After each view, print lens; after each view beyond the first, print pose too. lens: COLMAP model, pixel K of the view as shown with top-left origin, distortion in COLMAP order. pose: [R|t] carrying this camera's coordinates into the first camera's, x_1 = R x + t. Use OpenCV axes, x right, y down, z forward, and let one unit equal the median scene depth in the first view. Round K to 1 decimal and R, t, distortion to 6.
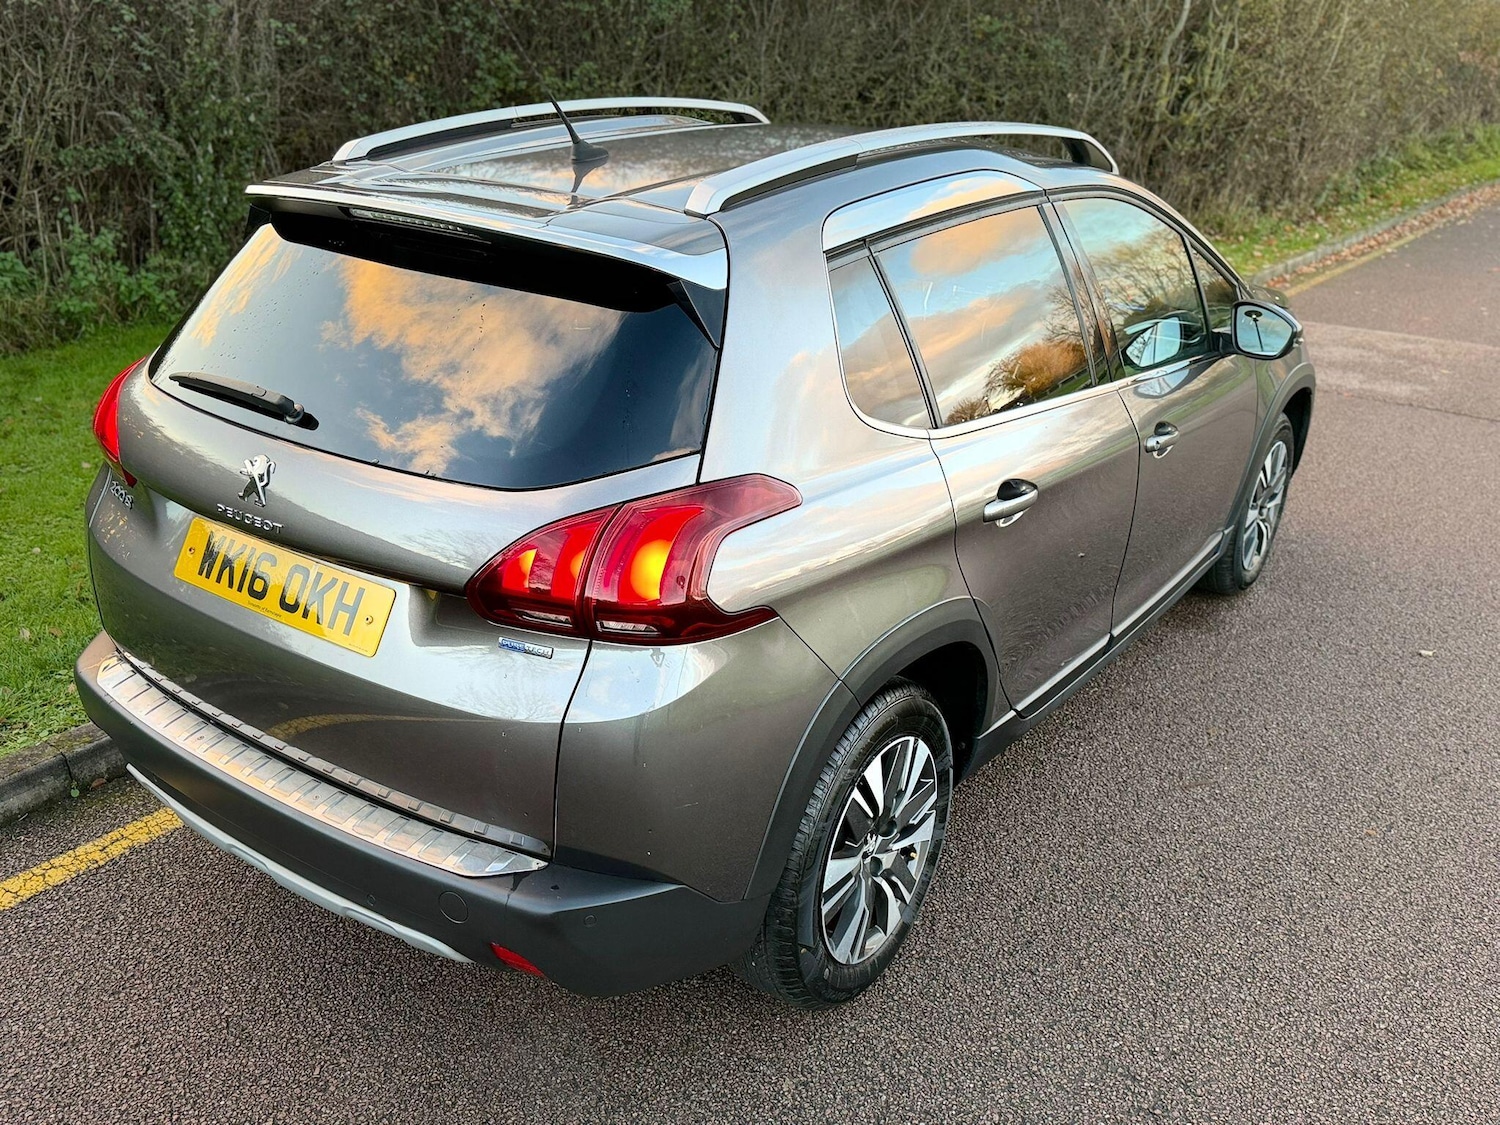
lens RADIAL K [[1312.4, 0, 754.3], [0, 1312.4, 562.3], [0, 0, 1]] dist [0.069241, -0.101220]
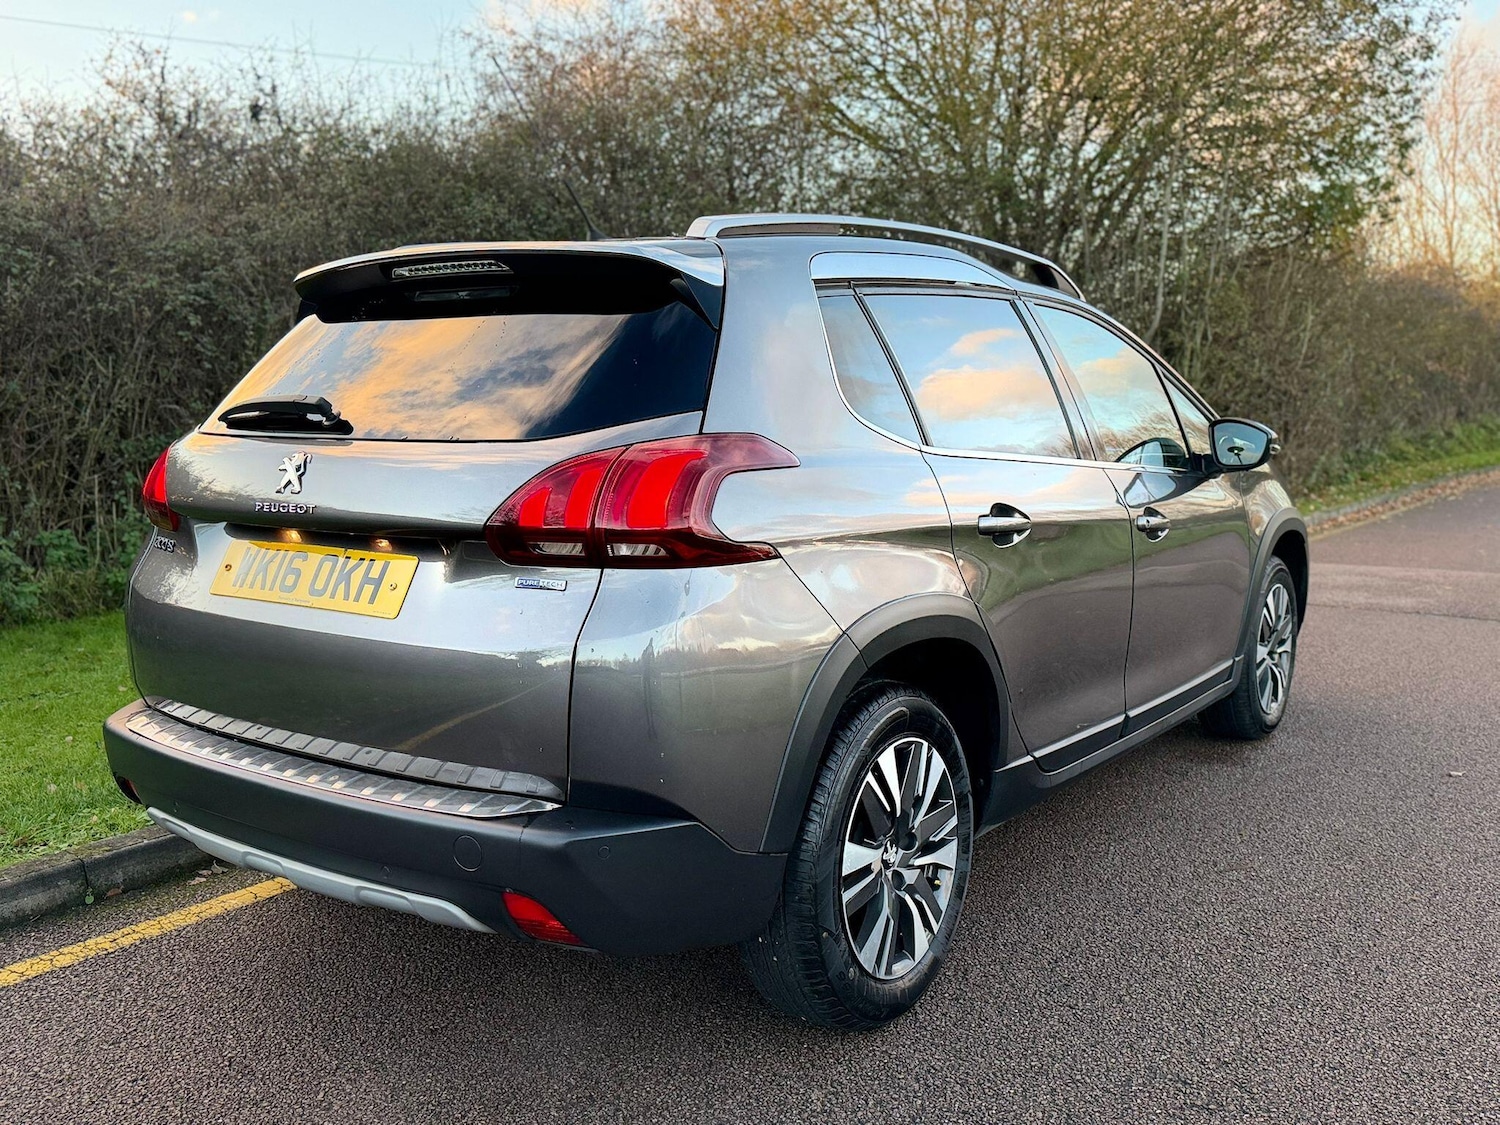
lens RADIAL K [[1312.4, 0, 764.5], [0, 1312.4, 560.8], [0, 0, 1]] dist [0.069241, -0.101220]
pose [[0.999103, -0.041328, -0.009205, 0.010944], [0.037508, 0.964752, -0.260474, 0.237926], [0.019646, 0.259895, 0.965437, -0.010091]]
